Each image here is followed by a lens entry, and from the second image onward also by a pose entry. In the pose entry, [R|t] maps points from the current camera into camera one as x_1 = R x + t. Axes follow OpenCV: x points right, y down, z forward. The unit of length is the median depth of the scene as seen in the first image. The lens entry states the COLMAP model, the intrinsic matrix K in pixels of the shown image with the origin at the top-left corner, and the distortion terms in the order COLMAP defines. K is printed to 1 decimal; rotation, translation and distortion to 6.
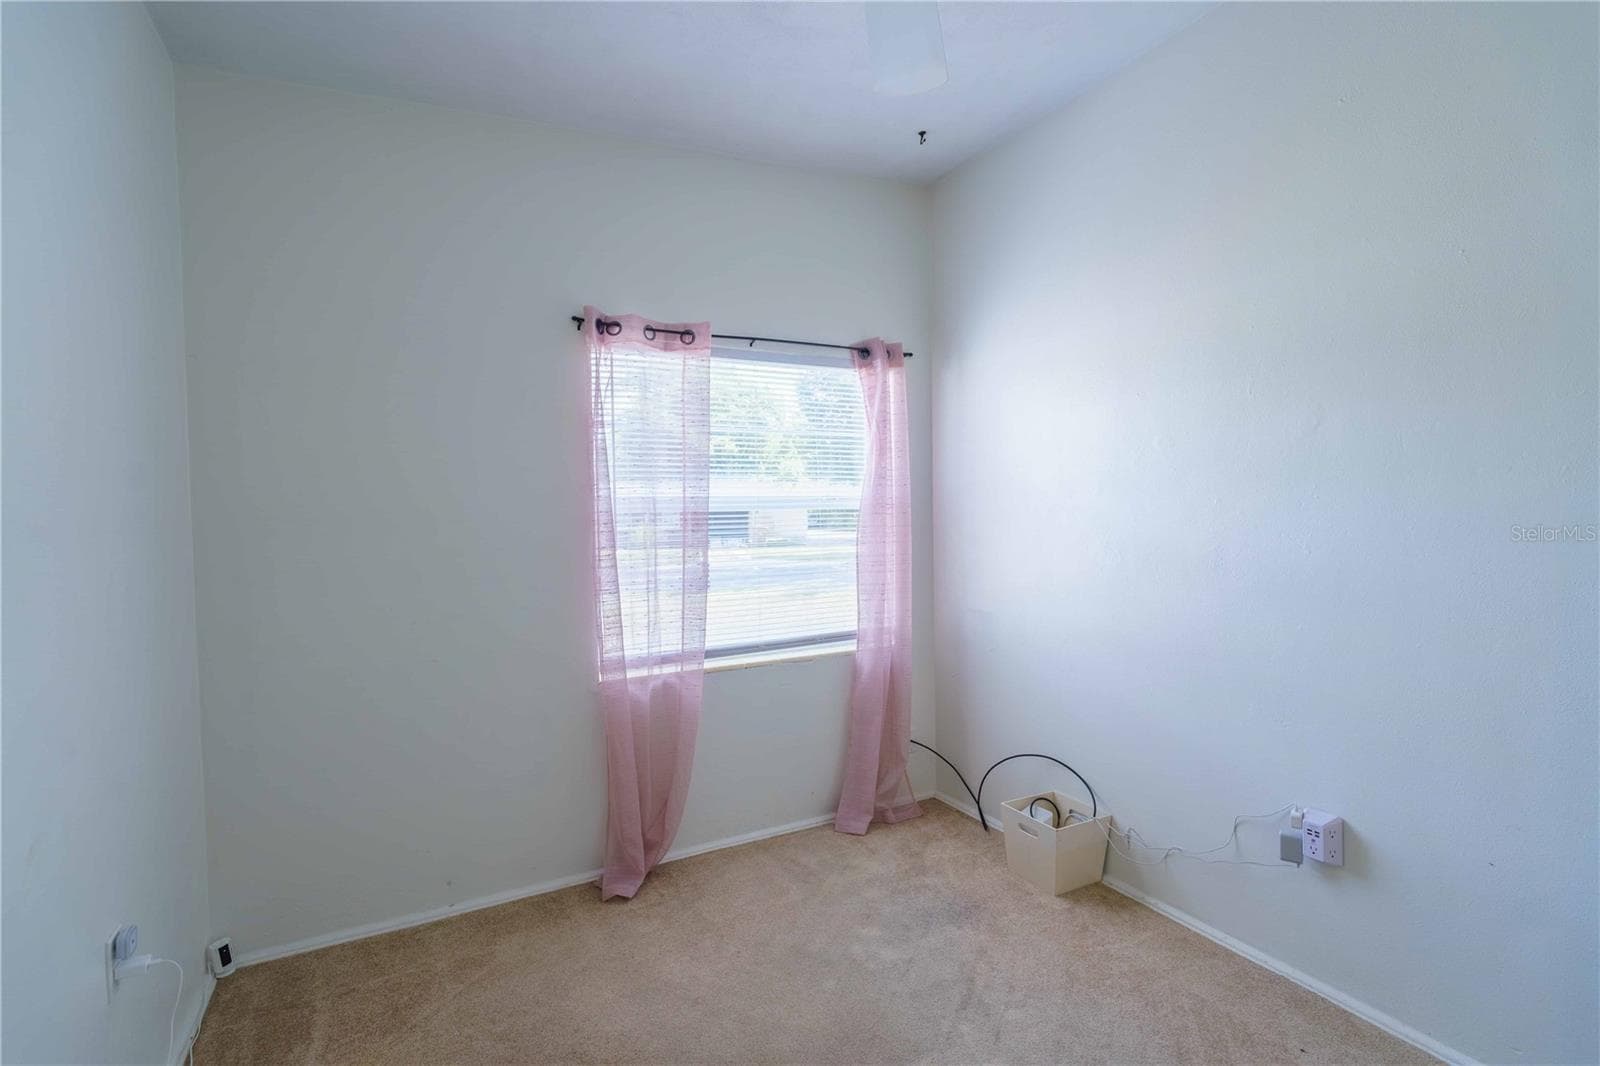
lens RADIAL K [[744.2, 0, 800.0], [0, 744.2, 533.0], [0, 0, 1]] dist [-0.001906, 0.000646]
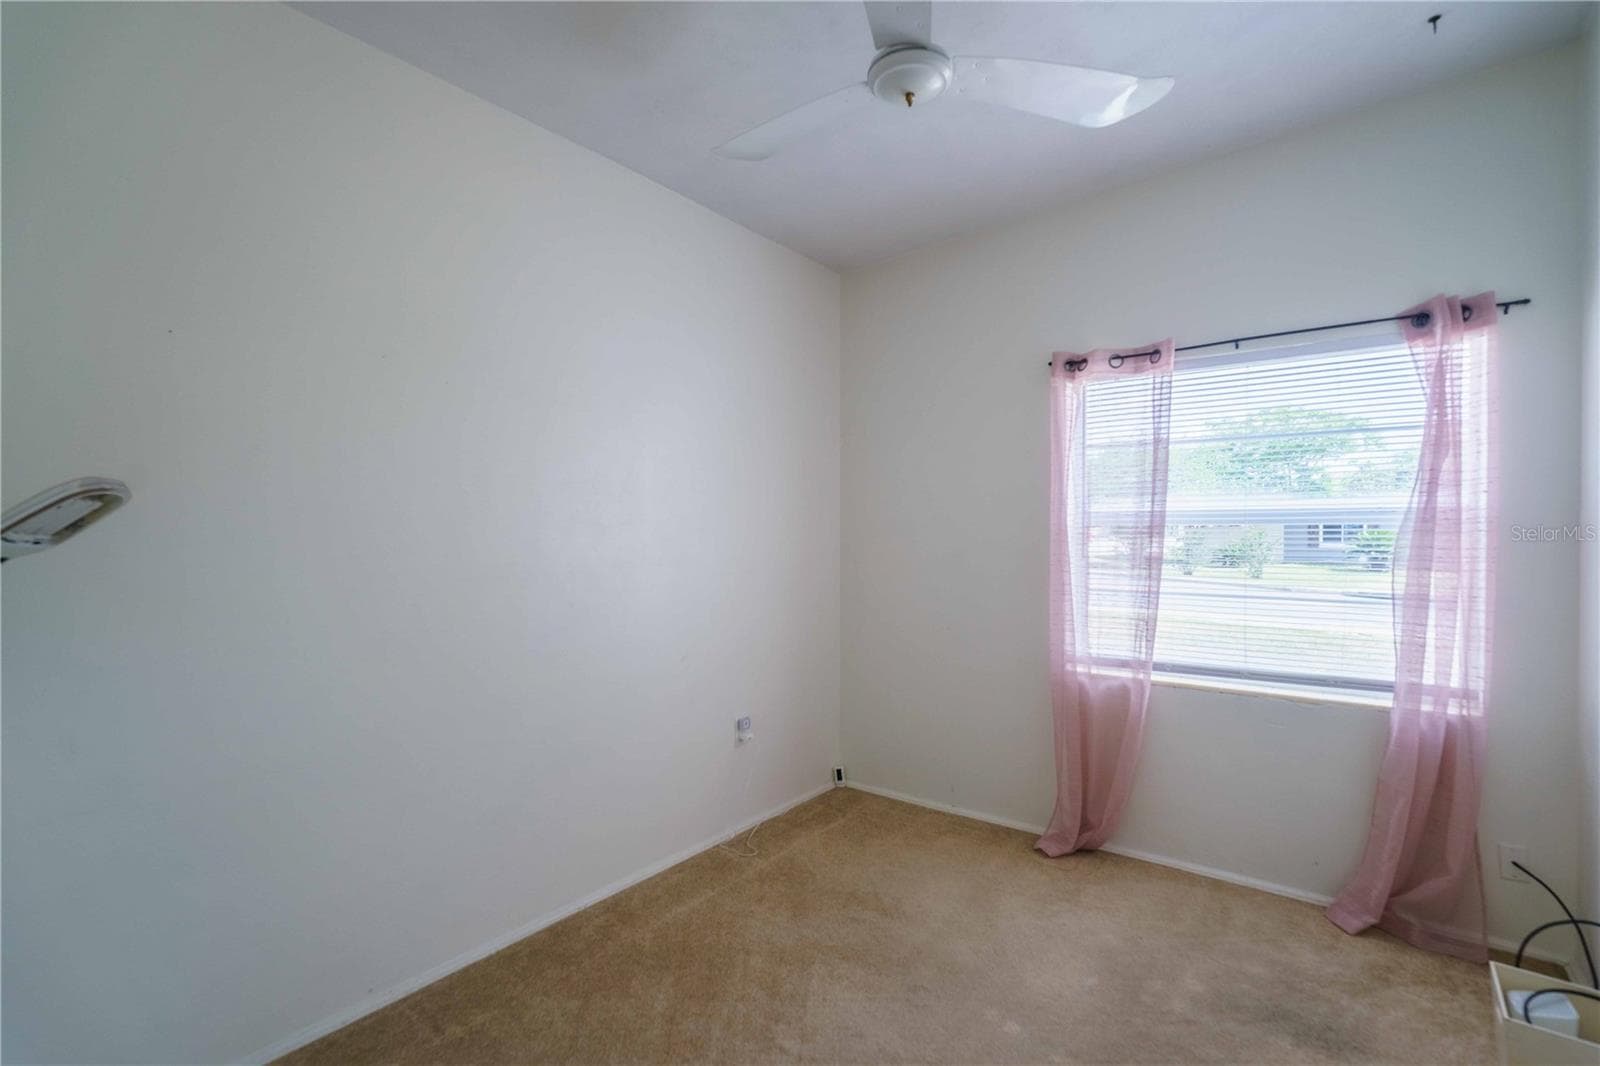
lens RADIAL K [[744.2, 0, 800.0], [0, 744.2, 533.0], [0, 0, 1]] dist [-0.001906, 0.000646]
pose [[0.415606, 0.023426, -0.909243, 0.594121], [-0.029394, 0.999492, 0.012315, -0.017398], [0.909070, 0.021608, 0.416084, 0.131572]]
